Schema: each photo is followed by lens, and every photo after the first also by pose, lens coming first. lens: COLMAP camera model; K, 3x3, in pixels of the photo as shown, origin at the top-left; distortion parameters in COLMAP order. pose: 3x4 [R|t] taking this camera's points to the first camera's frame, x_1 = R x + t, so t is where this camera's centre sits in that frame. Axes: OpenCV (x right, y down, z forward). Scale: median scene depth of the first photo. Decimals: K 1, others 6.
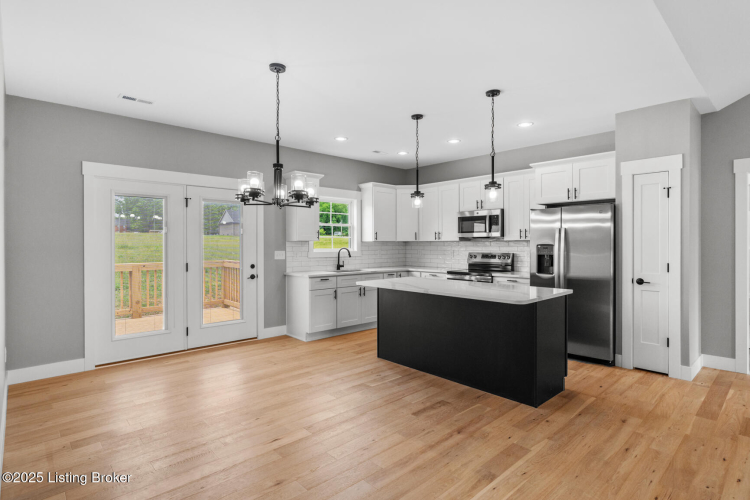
lens RADIAL K [[389.9, 0, 375.8], [0, 389.9, 242.8], [0, 0, 1]] dist [0.000194, 0.000002]
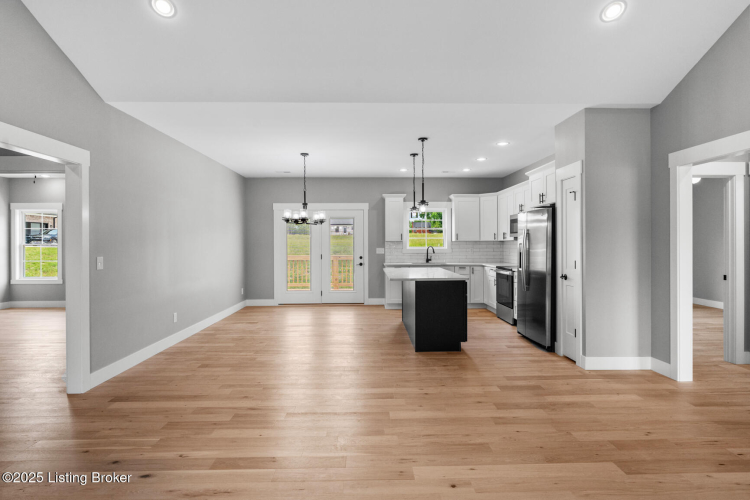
lens RADIAL K [[389.9, 0, 375.8], [0, 389.9, 242.8], [0, 0, 1]] dist [0.000194, 0.000002]
pose [[0.745295, -0.004000, -0.666722, 0.768522], [0.004074, 0.999991, -0.001445, 0.003034], [0.666722, -0.001640, 0.745305, -0.129149]]
